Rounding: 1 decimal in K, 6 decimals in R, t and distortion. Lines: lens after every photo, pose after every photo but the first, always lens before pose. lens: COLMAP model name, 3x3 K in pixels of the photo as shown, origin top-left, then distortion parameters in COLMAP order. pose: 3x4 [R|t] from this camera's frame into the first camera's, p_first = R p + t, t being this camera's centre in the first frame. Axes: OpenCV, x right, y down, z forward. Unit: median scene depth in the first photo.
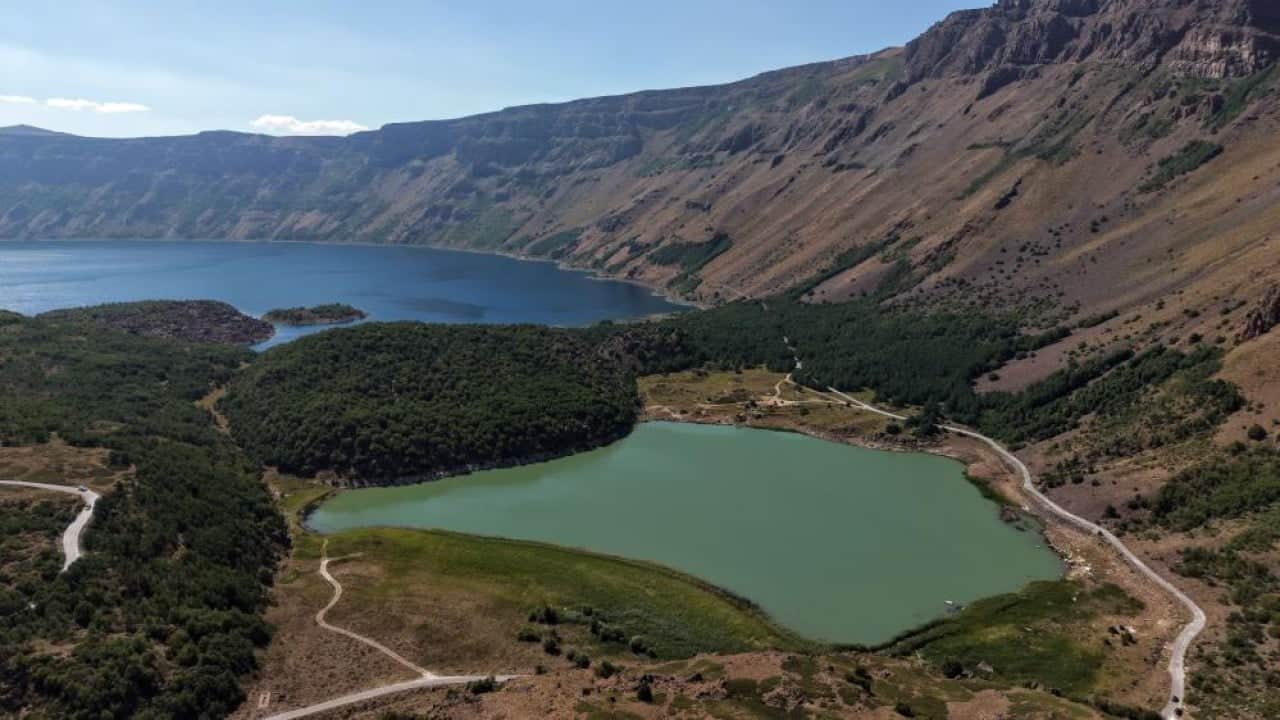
lens RADIAL K [[857.6, 0, 640.0], [0, 857.6, 360.0], [0, 0, 1]] dist [0.054178, -0.061663]
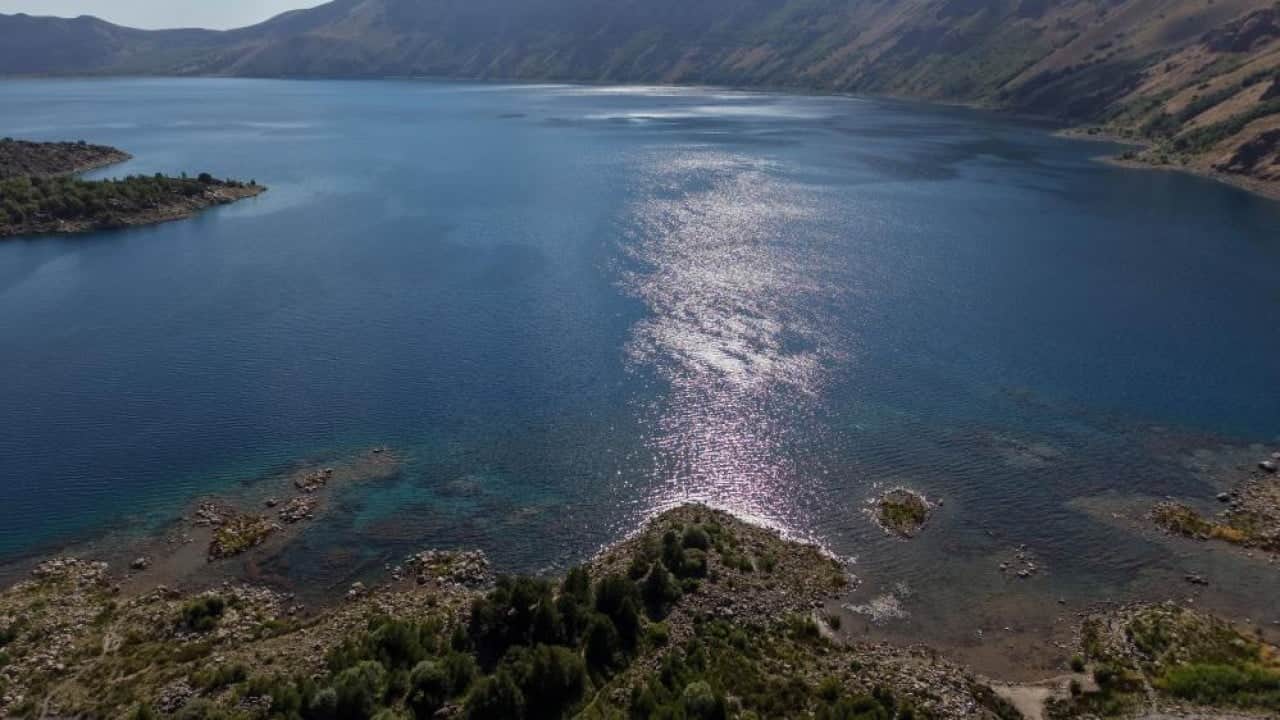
lens RADIAL K [[854.4, 0, 644.5], [0, 854.4, 364.7], [0, 0, 1]] dist [0.060270, -0.056528]
pose [[0.796599, 0.209432, -0.567070, 0.007279], [-0.126179, 0.975012, 0.182841, -0.045035], [0.591193, -0.074099, 0.803119, 0.488487]]
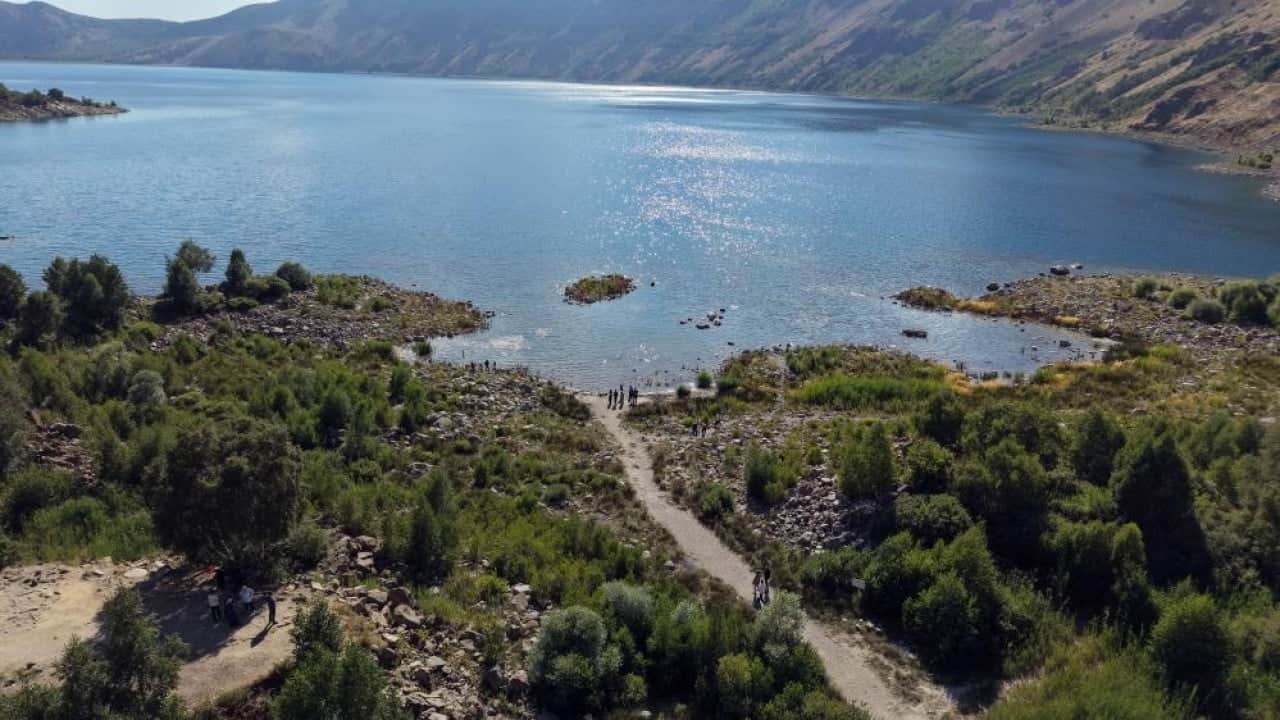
lens RADIAL K [[857.6, 0, 640.0], [0, 857.6, 360.0], [0, 0, 1]] dist [0.054178, -0.061663]
pose [[0.808942, 0.211702, -0.548447, 0.020392], [-0.149288, 0.976304, 0.156661, -0.029166], [0.568617, -0.044853, 0.821379, 0.508661]]
